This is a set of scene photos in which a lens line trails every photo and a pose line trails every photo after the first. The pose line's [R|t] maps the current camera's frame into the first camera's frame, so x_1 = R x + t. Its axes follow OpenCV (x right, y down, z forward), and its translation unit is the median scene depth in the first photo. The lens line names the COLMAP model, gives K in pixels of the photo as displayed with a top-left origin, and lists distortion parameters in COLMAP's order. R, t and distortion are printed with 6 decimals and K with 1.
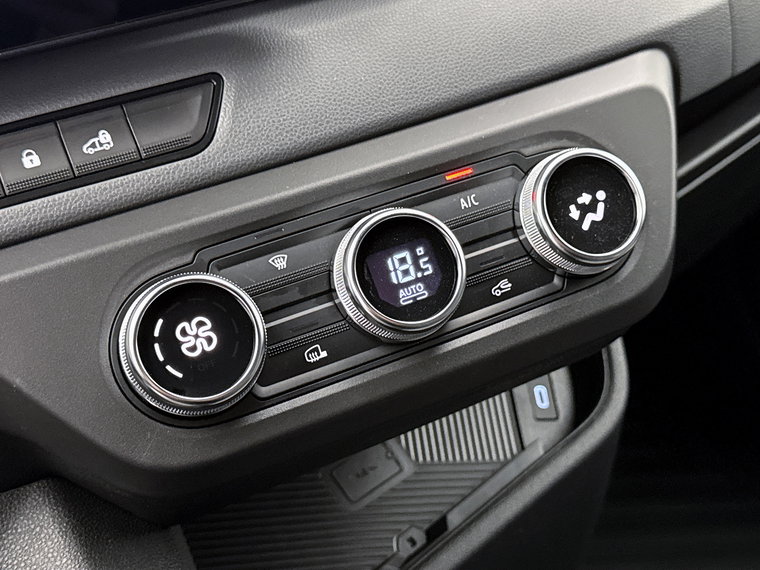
lens RADIAL K [[980.7, 0, 380.0], [0, 980.7, 285.0], [0, 0, 1]] dist [0.171240, -0.457038]
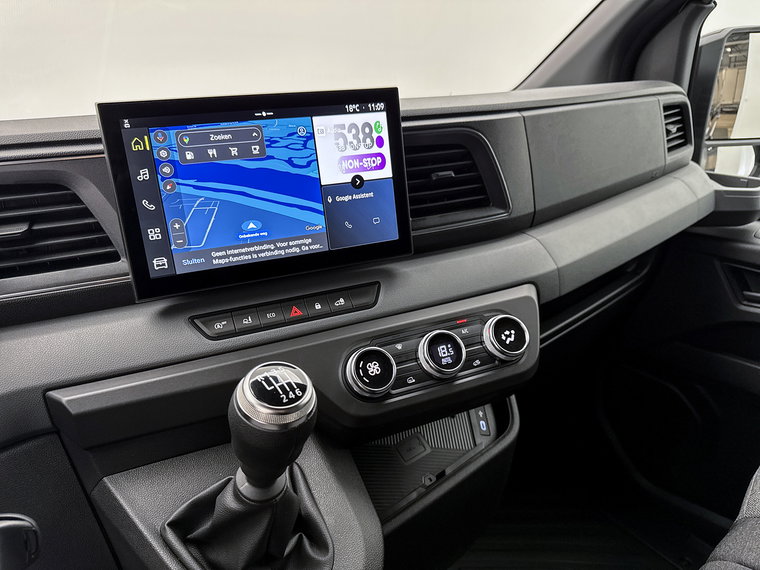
lens RADIAL K [[532.3, 0, 380.0], [0, 532.3, 285.0], [0, 0, 1]] dist [0.082992, -0.185580]
pose [[0.998280, 0.058616, -0.001193, -0.160357], [-0.057288, 0.970942, -0.232358, 0.157110], [-0.012462, 0.232026, 0.972630, -0.506565]]
